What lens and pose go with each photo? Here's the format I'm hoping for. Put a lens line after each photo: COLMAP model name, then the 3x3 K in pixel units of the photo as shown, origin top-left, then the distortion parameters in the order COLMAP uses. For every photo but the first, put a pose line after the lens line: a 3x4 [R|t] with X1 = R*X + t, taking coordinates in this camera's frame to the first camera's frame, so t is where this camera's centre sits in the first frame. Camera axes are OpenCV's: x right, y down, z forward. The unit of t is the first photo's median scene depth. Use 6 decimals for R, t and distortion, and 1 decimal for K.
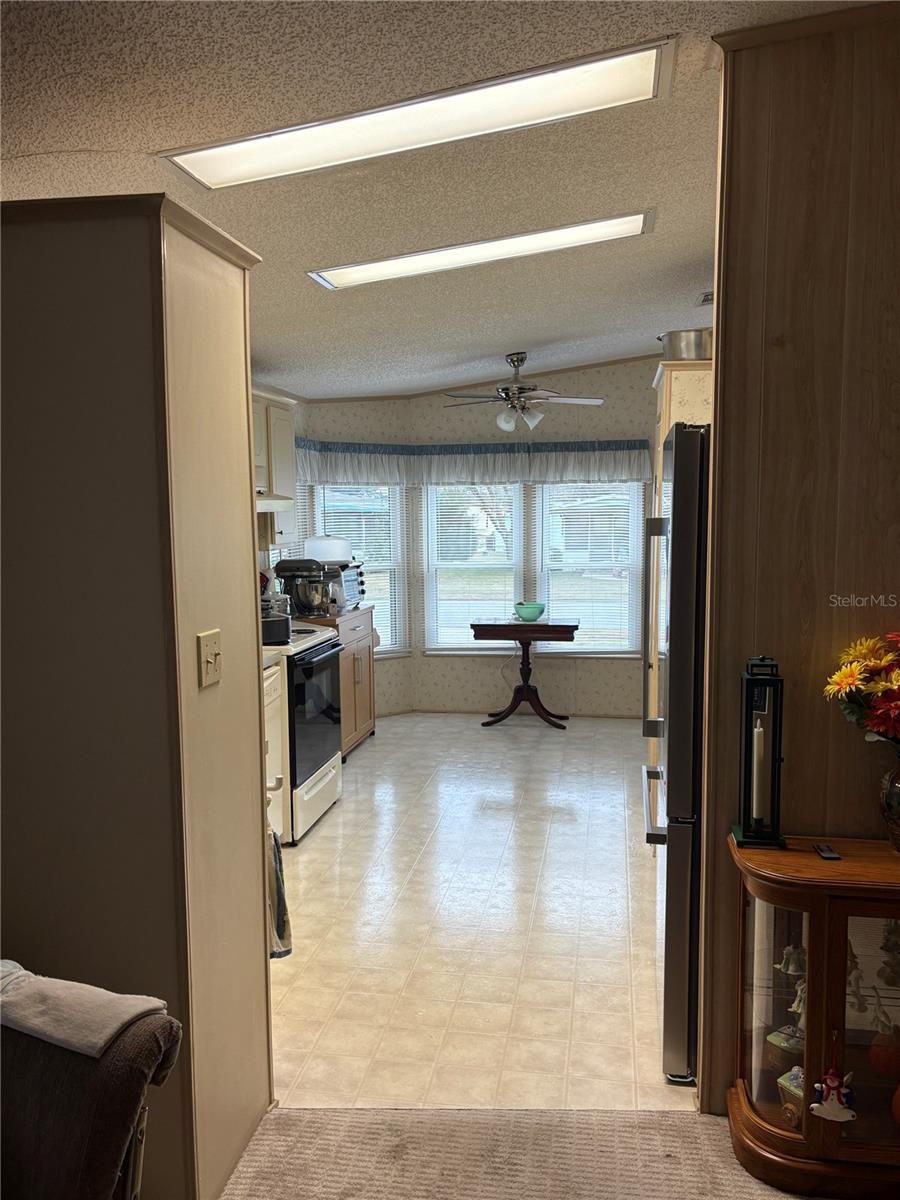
lens RADIAL K [[899.6, 0, 450.0], [0, 899.6, 600.0], [0, 0, 1]] dist [0.056032, -0.068640]
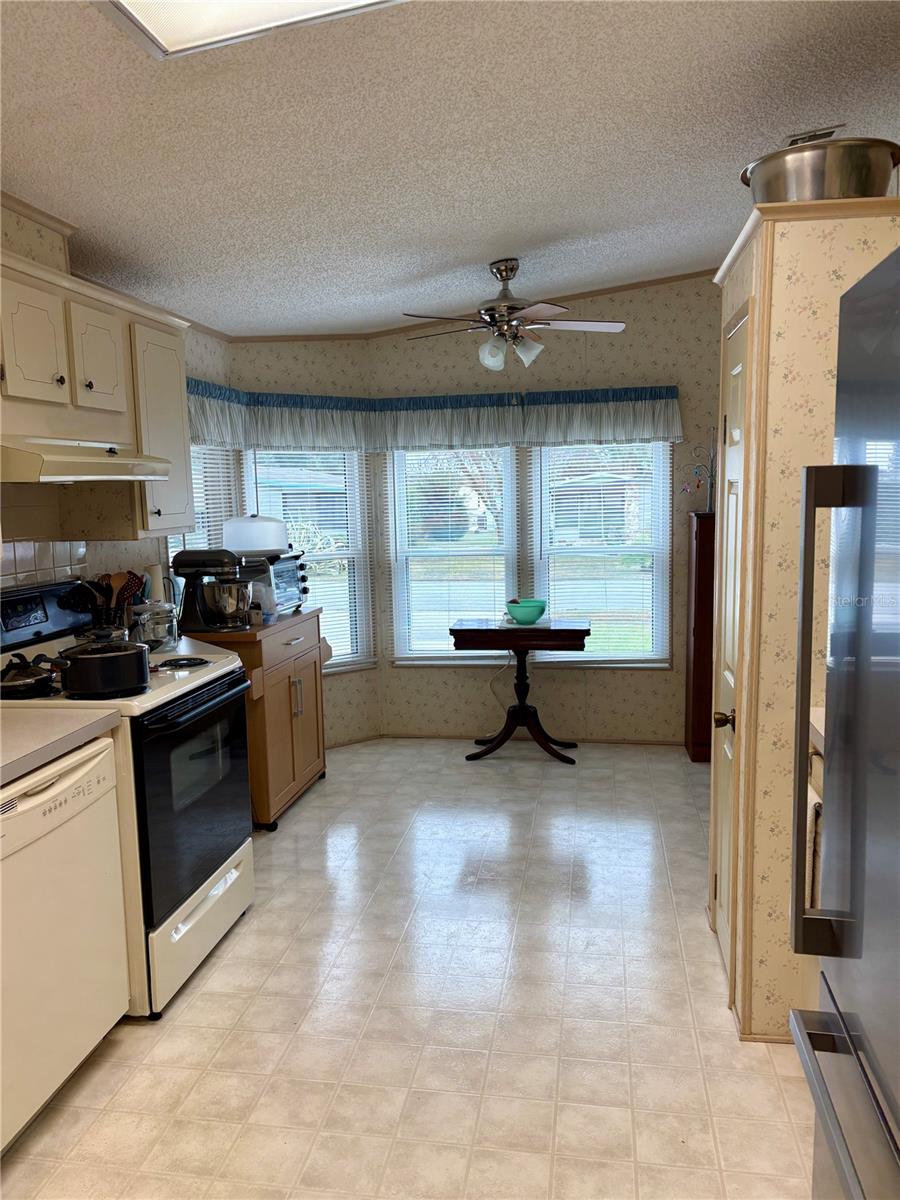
lens RADIAL K [[899.6, 0, 450.0], [0, 899.6, 600.0], [0, 0, 1]] dist [0.056032, -0.068640]
pose [[0.999859, -0.014246, 0.008945, 0.016385], [0.014040, 0.999644, 0.022668, -0.015410], [-0.009265, -0.022539, 0.999703, 0.228484]]
